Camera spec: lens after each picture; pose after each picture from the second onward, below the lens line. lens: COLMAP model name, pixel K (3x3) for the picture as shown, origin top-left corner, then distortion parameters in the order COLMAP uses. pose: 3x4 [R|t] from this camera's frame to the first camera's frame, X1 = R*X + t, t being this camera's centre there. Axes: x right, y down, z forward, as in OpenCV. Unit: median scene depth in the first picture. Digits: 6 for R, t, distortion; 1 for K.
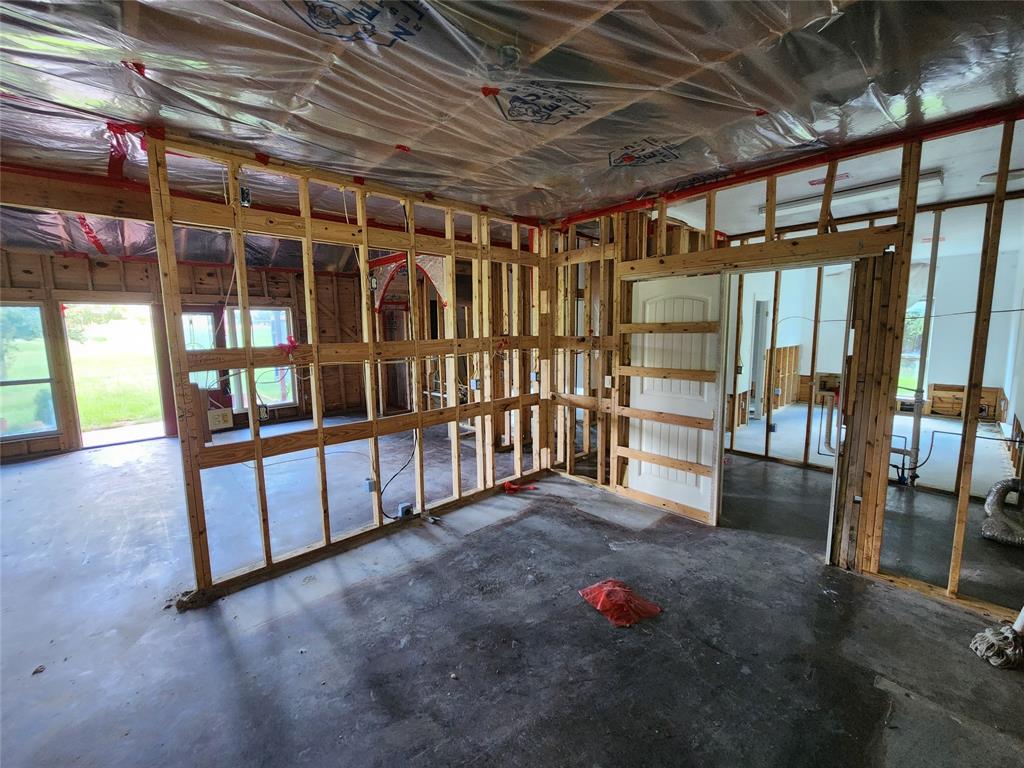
lens RADIAL K [[416.2, 0, 514.8], [0, 416.2, 380.9], [0, 0, 1]] dist [0.002227, 0.000025]
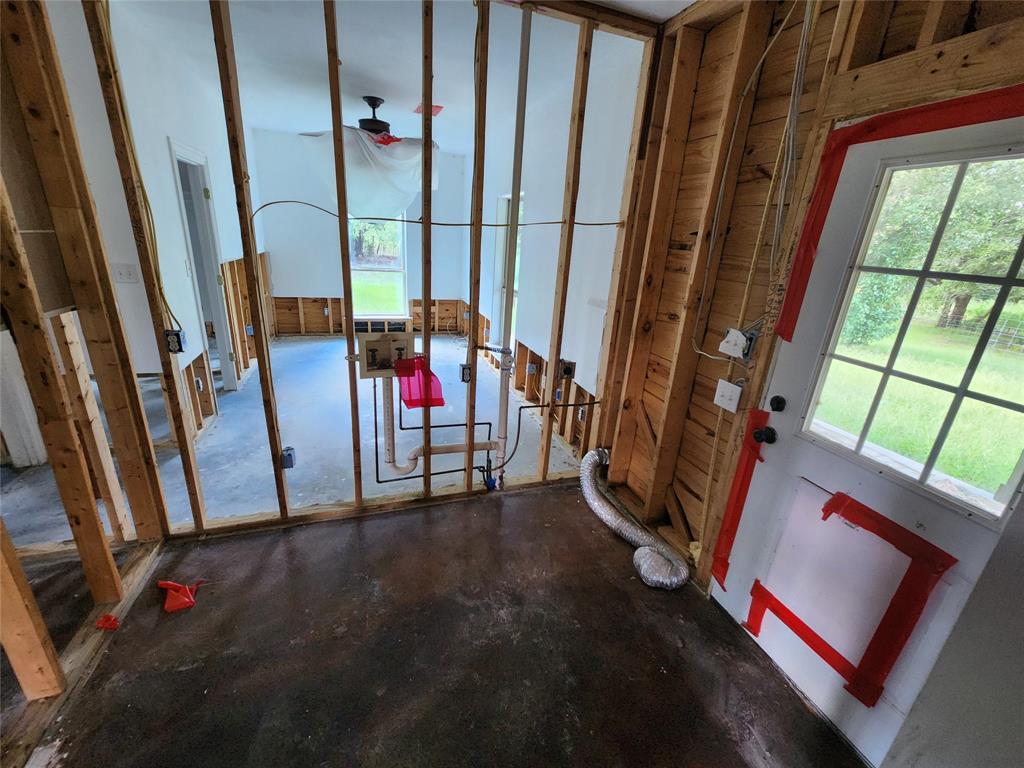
lens RADIAL K [[415.0, 0, 510.6], [0, 415.0, 373.2], [0, 0, 1]] dist [-0.001125, -0.000144]
pose [[0.402197, -0.254558, 0.879453, 0.475898], [0.045128, 0.964915, 0.258657, -0.113381], [-0.914440, -0.064343, 0.399574, 0.833495]]
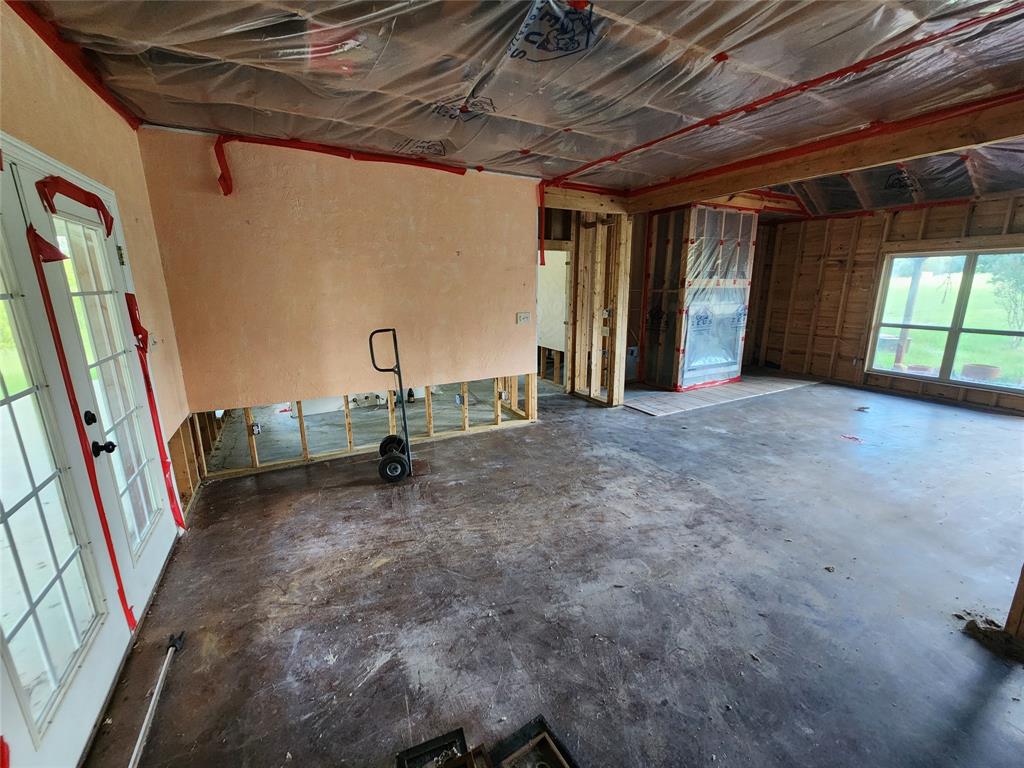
lens RADIAL K [[416.2, 0, 514.8], [0, 416.2, 380.9], [0, 0, 1]] dist [0.002227, 0.000025]
pose [[-0.253119, 0.229532, -0.939811, 0.044525], [-0.114160, 0.957573, 0.264617, -0.018095], [0.960676, 0.174269, -0.216177, 0.163185]]
